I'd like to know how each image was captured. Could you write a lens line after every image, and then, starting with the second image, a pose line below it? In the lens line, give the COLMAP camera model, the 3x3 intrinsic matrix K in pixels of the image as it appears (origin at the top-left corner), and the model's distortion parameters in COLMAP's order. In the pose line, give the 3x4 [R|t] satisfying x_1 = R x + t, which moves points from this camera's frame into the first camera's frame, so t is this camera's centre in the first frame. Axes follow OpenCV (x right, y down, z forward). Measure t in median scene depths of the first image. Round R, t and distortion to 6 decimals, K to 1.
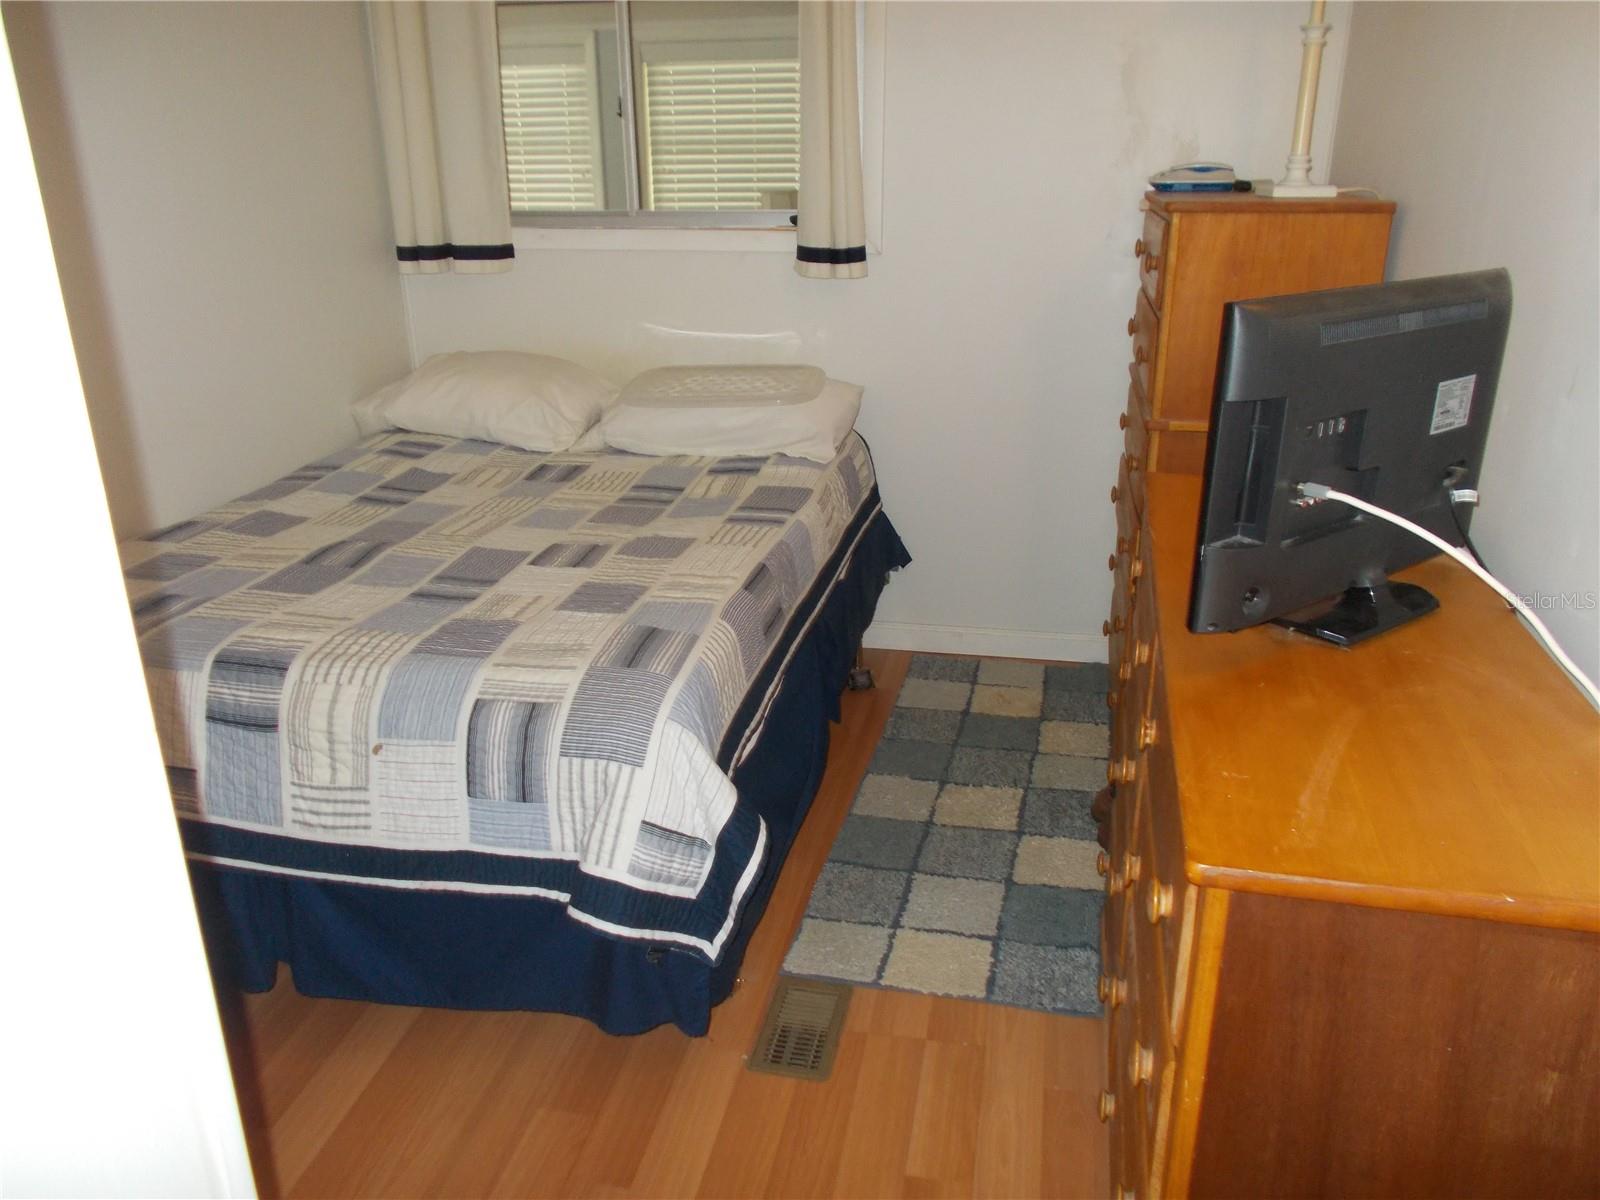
lens RADIAL K [[1227.2, 0, 807.1], [0, 1227.2, 596.0], [0, 0, 1]] dist [-0.010698, -0.001895]
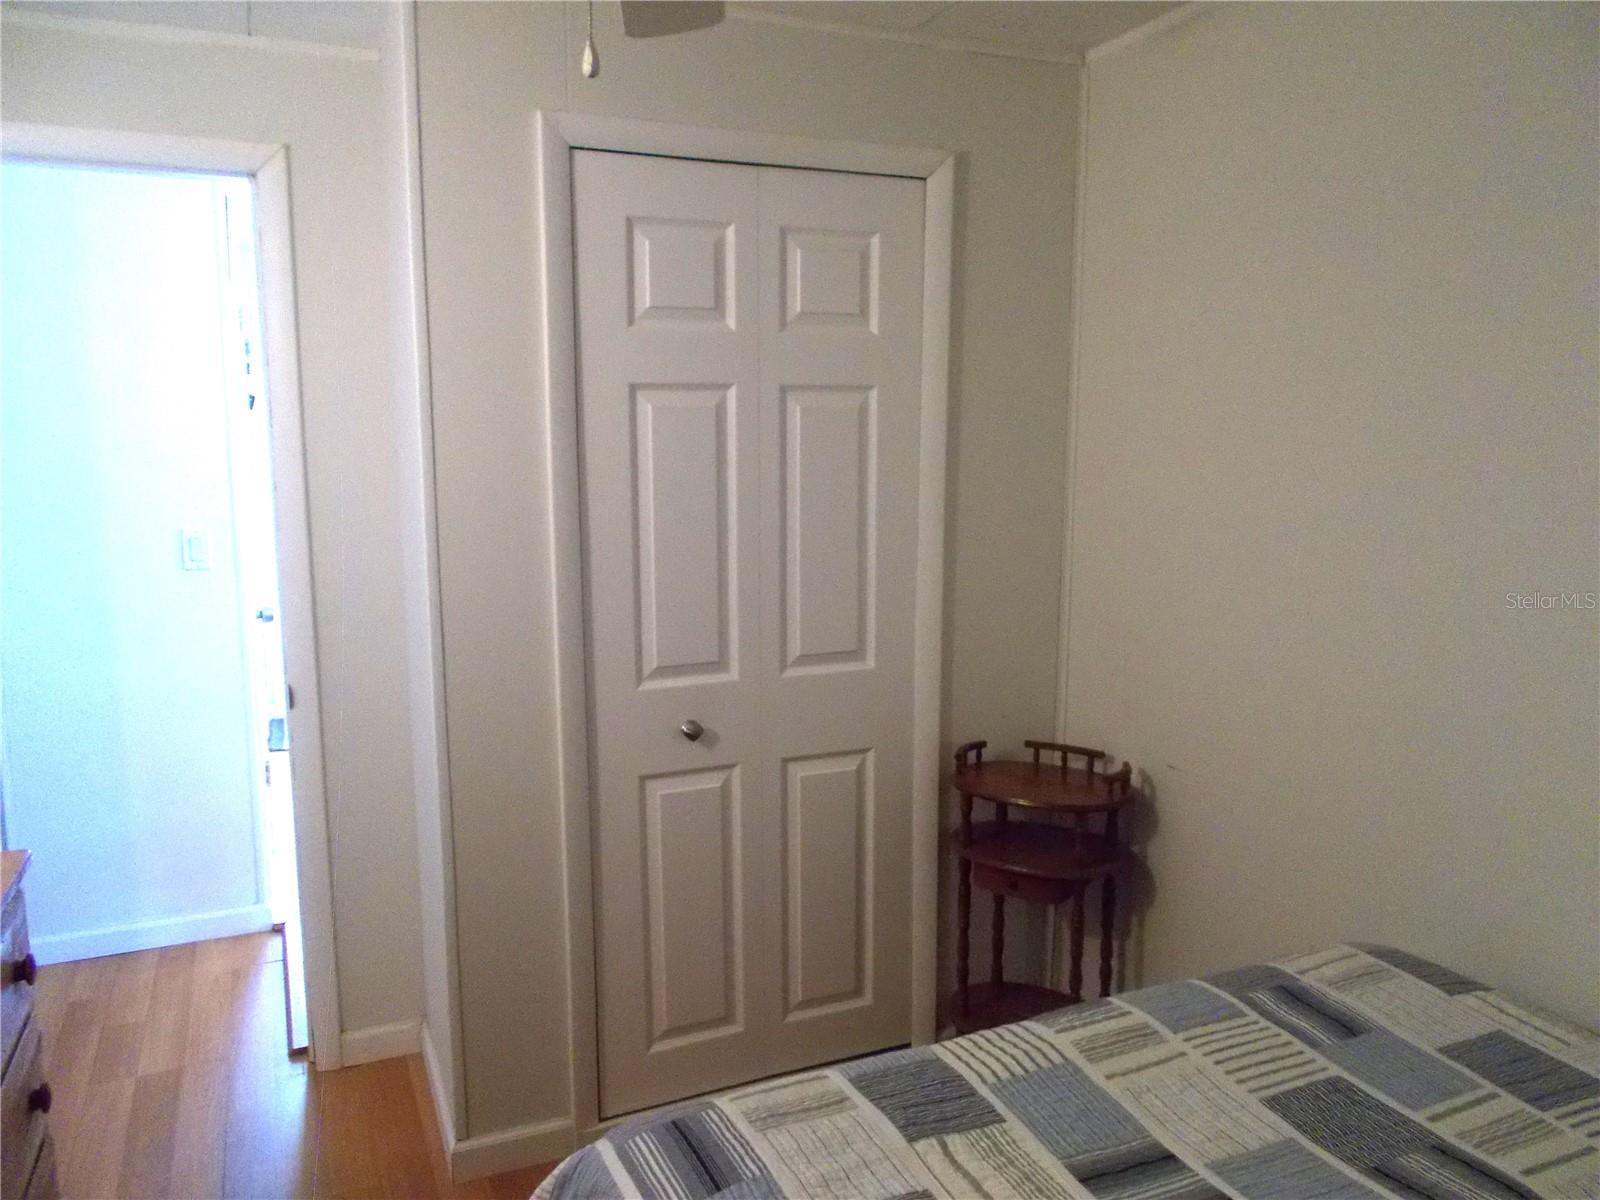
lens RADIAL K [[1227.2, 0, 807.1], [0, 1227.2, 596.0], [0, 0, 1]] dist [-0.010698, -0.001895]
pose [[-0.804534, 0.092845, -0.586604, 0.173020], [-0.206643, 0.882229, 0.423049, -0.482424], [0.556797, 0.461575, -0.690598, 1.190253]]
